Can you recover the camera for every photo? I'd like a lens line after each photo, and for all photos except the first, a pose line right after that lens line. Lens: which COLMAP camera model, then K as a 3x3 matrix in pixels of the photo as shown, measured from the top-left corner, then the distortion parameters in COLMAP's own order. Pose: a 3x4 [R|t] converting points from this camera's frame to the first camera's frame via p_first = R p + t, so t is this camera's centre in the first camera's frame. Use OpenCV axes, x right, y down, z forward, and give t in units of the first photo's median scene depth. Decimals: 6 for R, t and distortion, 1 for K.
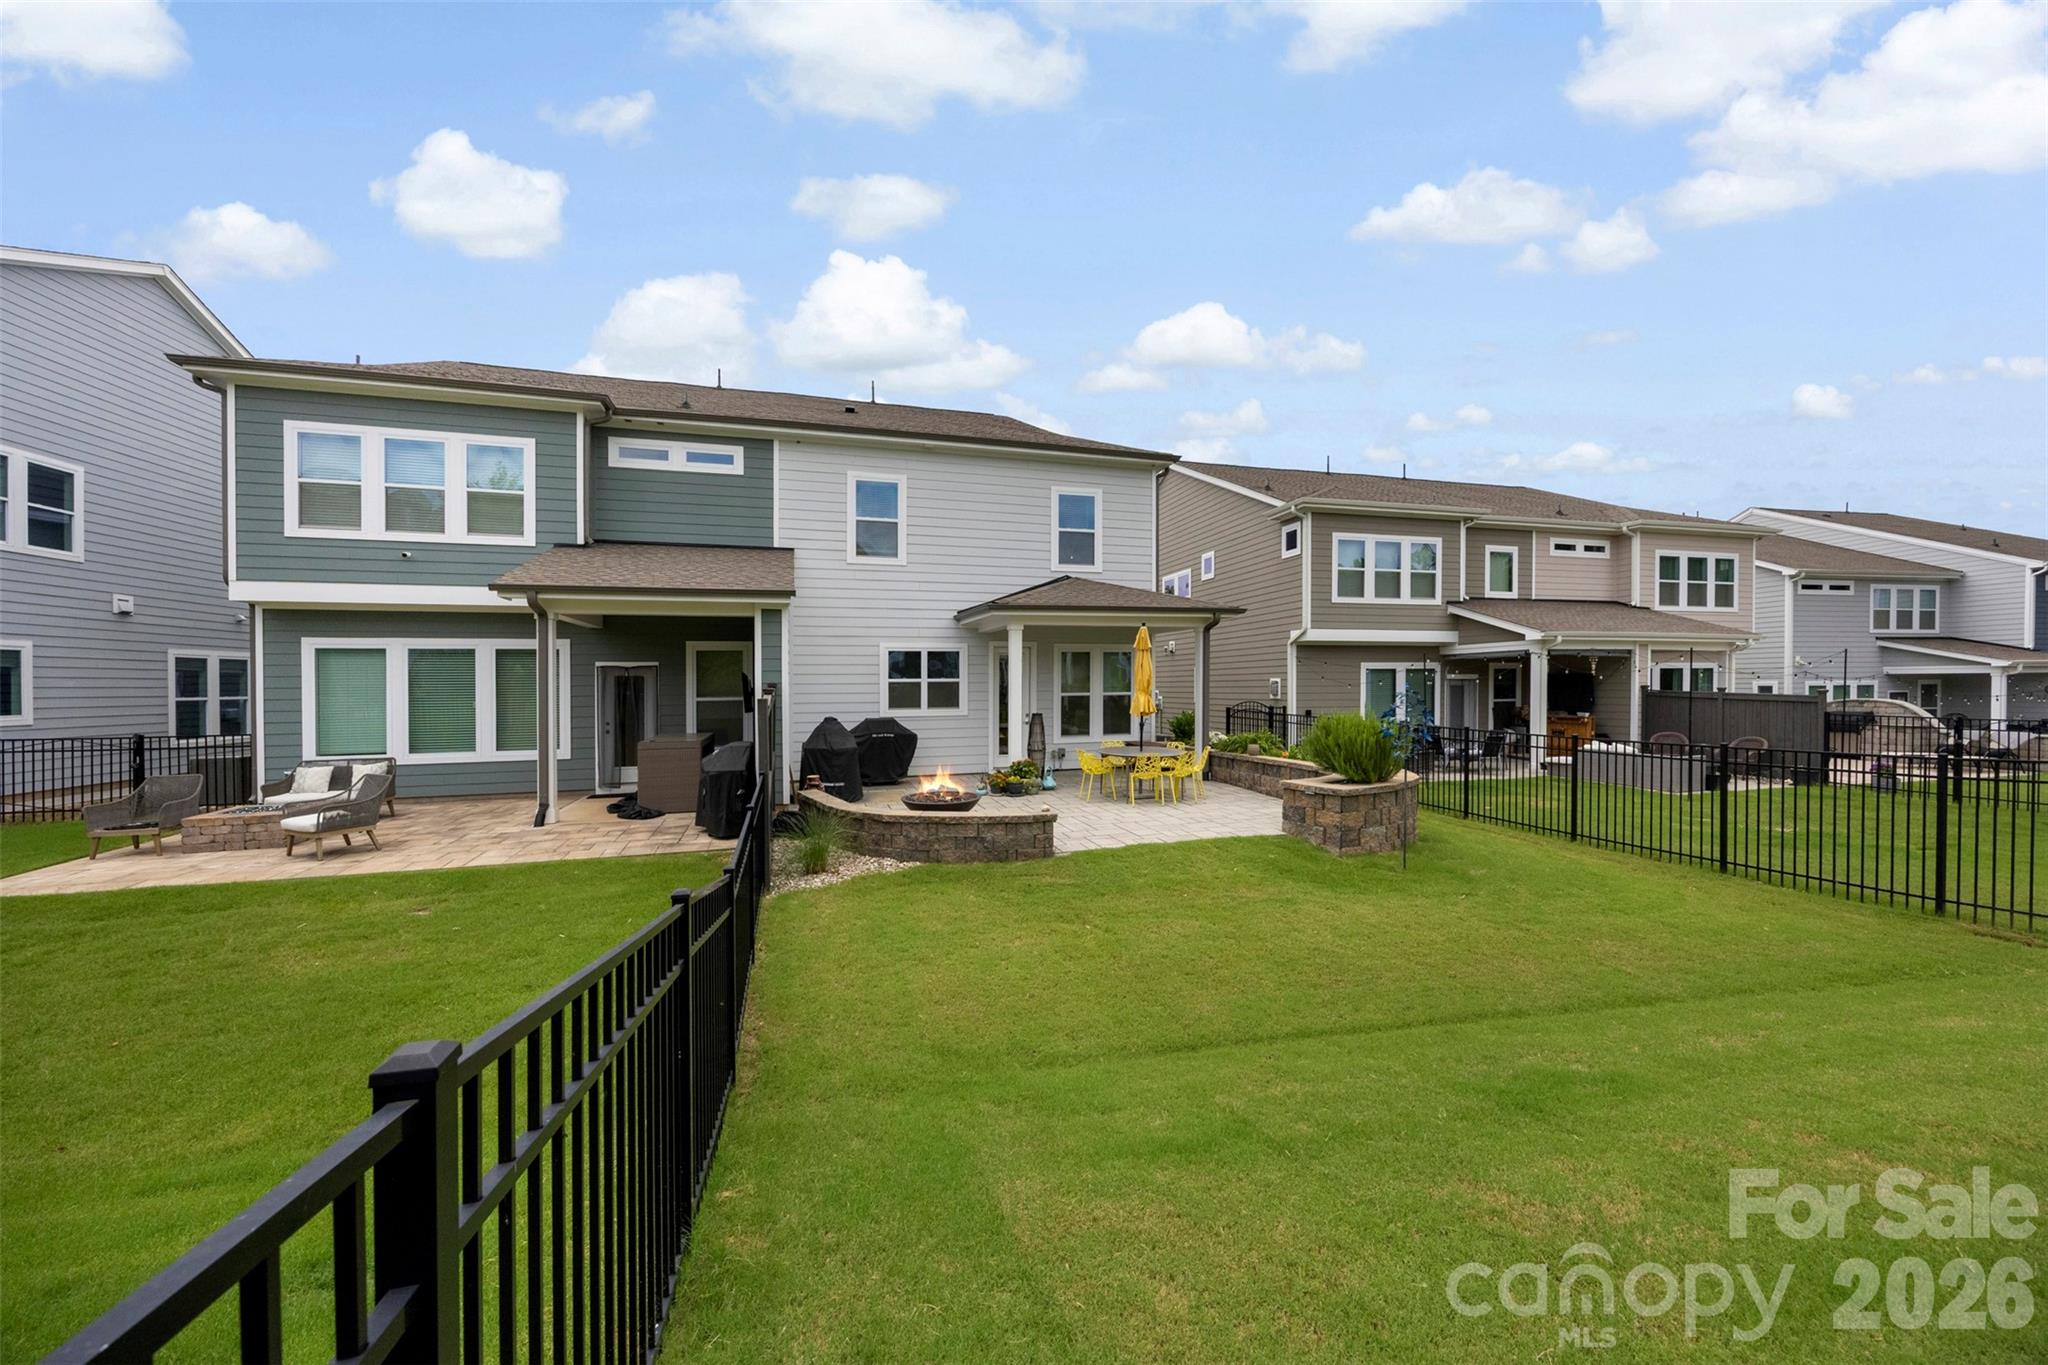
lens RADIAL K [[764.2, 0, 1017.7], [0, 764.2, 726.2], [0, 0, 1]] dist [-0.000061, 0.000078]
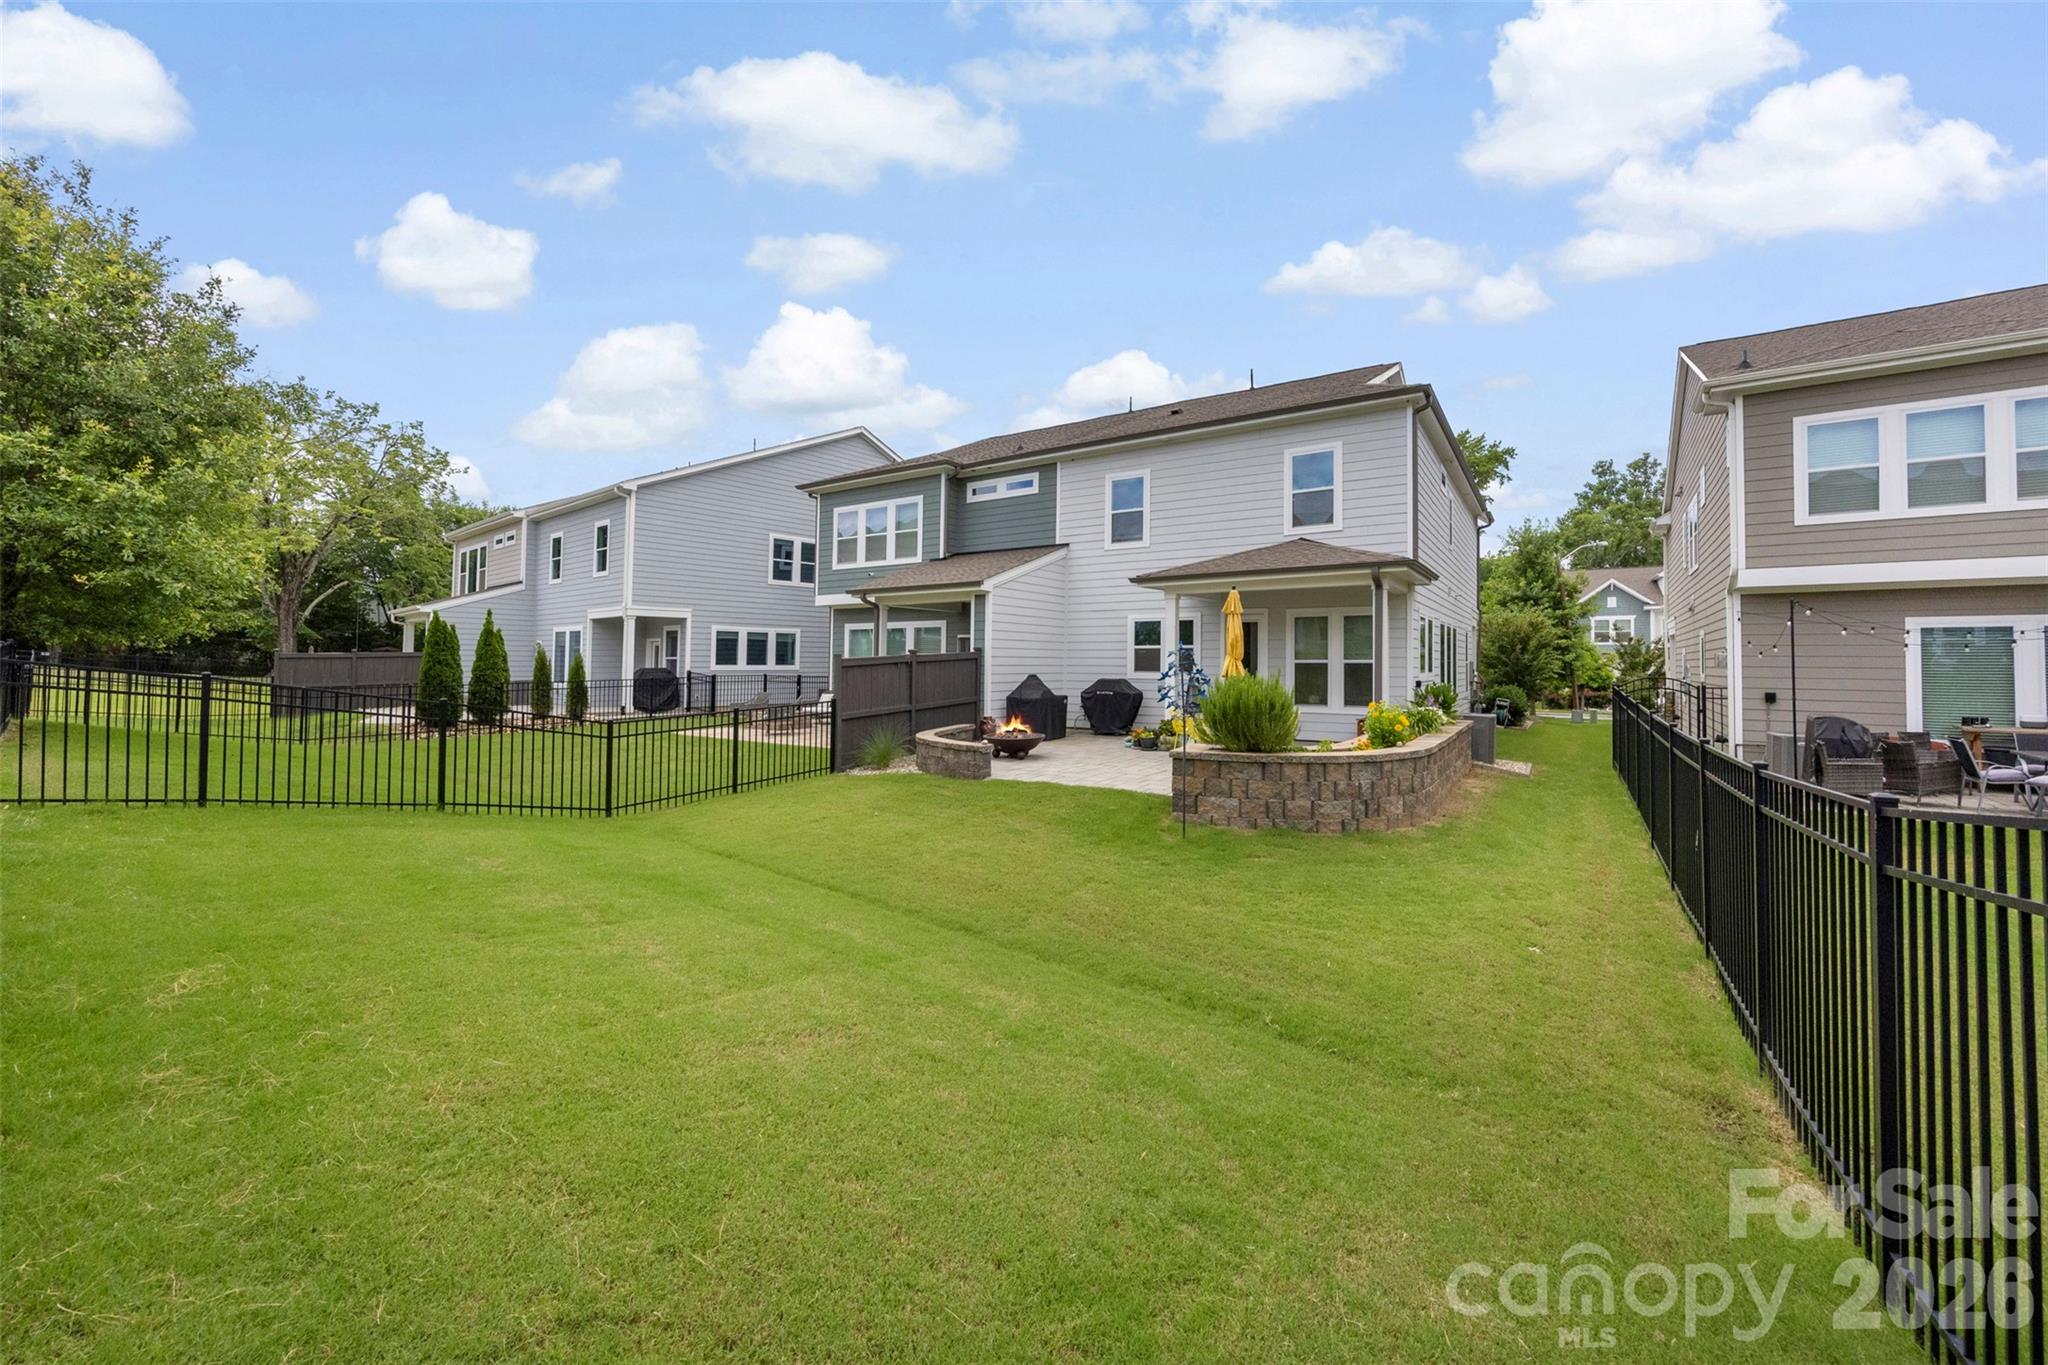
lens RADIAL K [[773.0, 0, 1034.5], [0, 773.0, 672.7], [0, 0, 1]] dist [-0.001491, 0.000061]
pose [[0.648015, 0.021490, -0.761324, 0.632298], [-0.050090, 0.998640, -0.014446, 0.003458], [0.759979, 0.047496, 0.648210, 0.129508]]
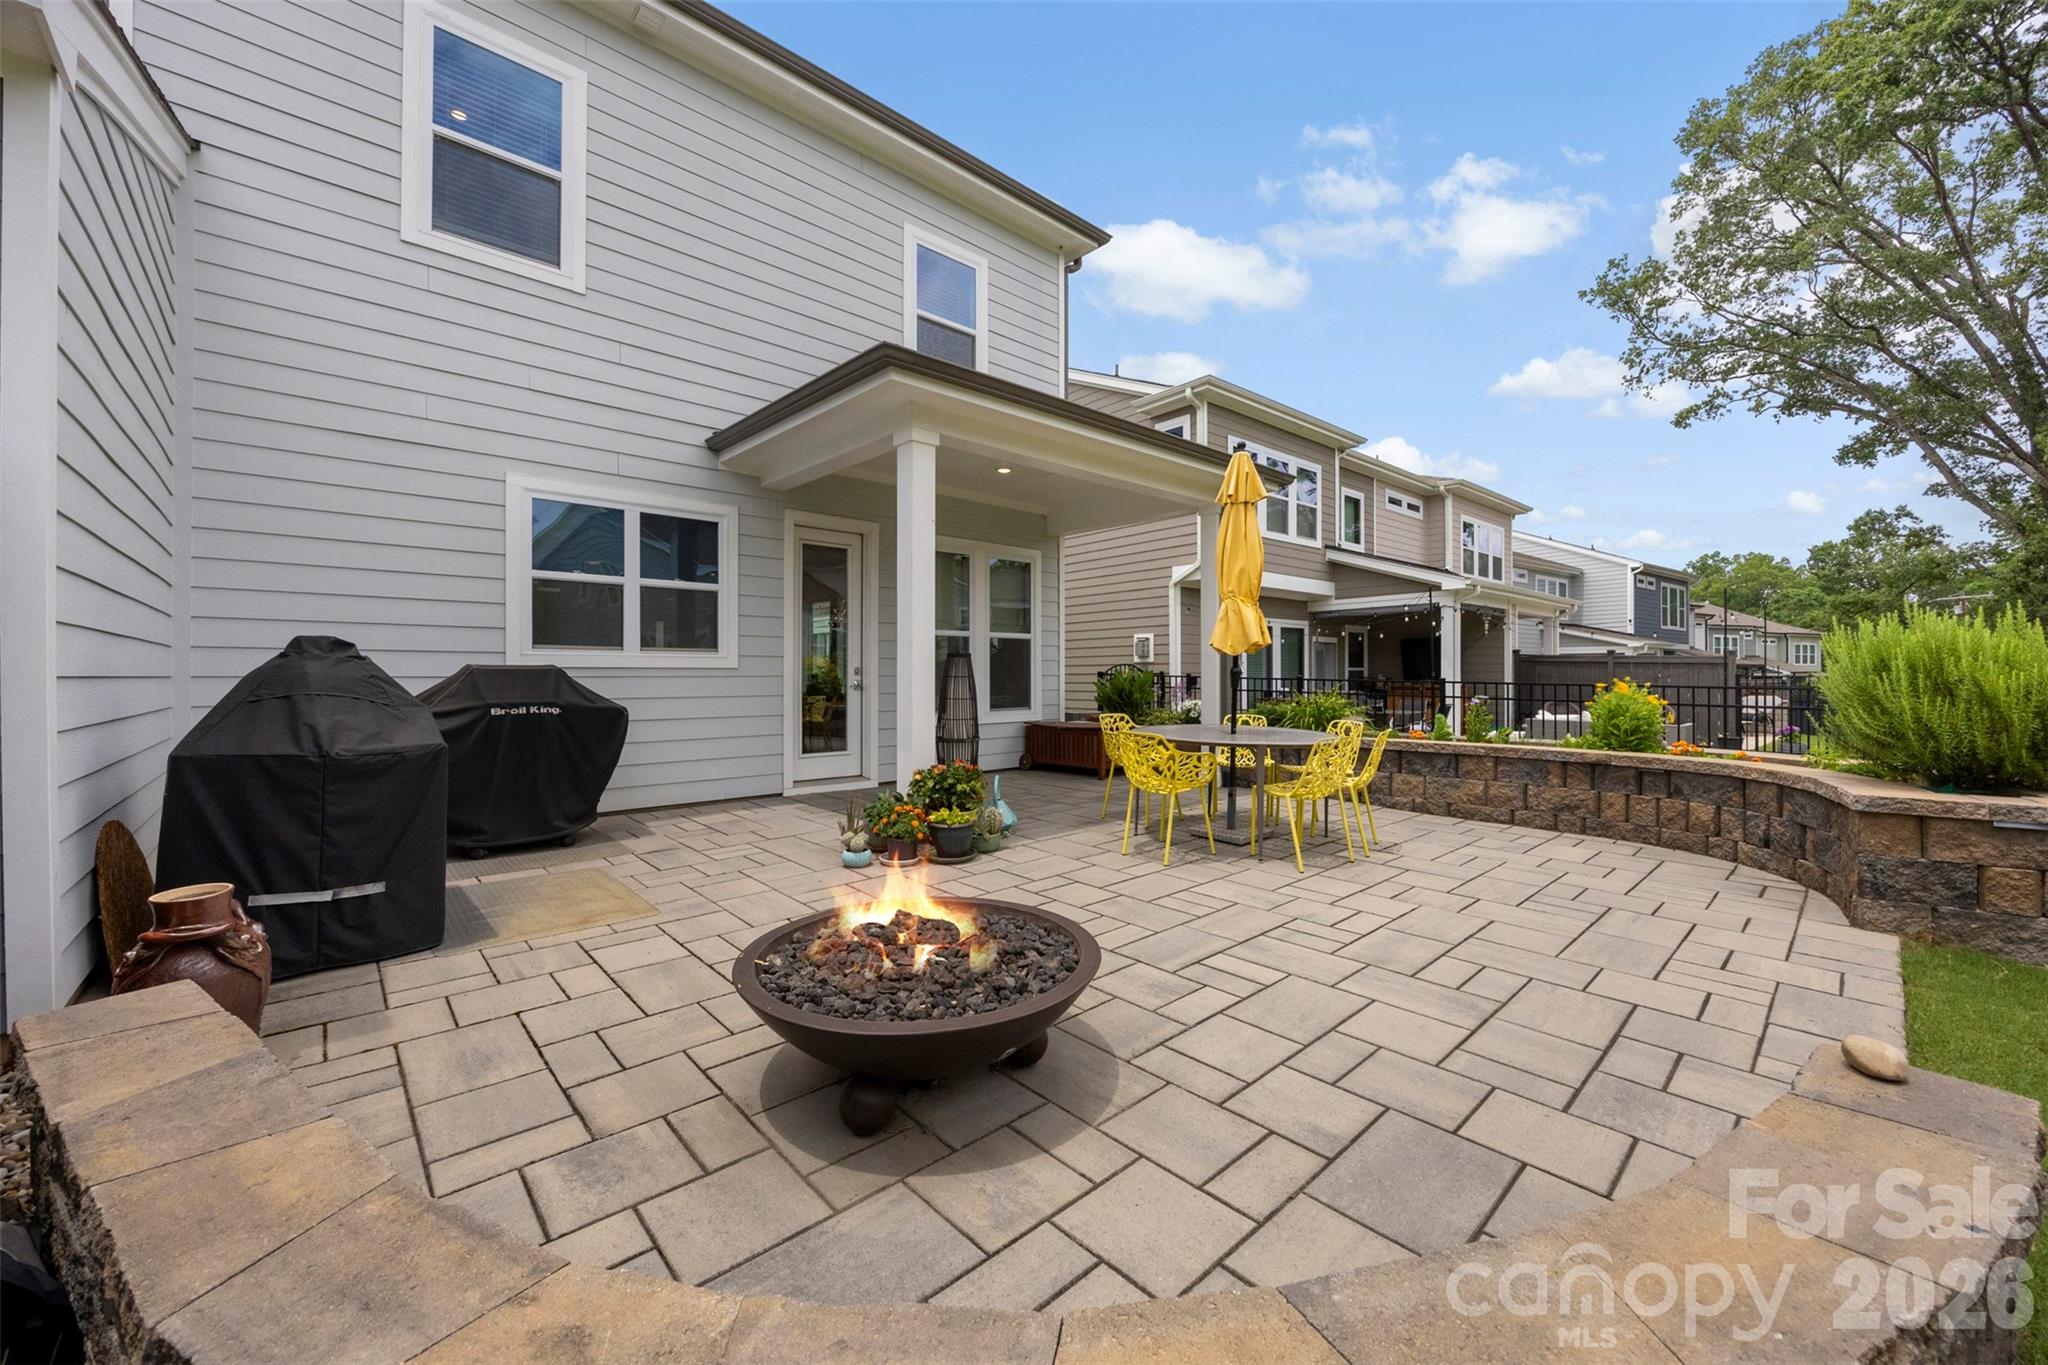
lens RADIAL K [[773.7, 0, 1024.0], [0, 773.7, 682.5], [0, 0, 1]] dist [0.000591, 0.000158]
pose [[0.897749, 0.004977, 0.440479, -0.118847], [0.014264, 0.999083, -0.040362, 0.015790], [-0.440276, 0.042518, 0.896855, 0.542640]]
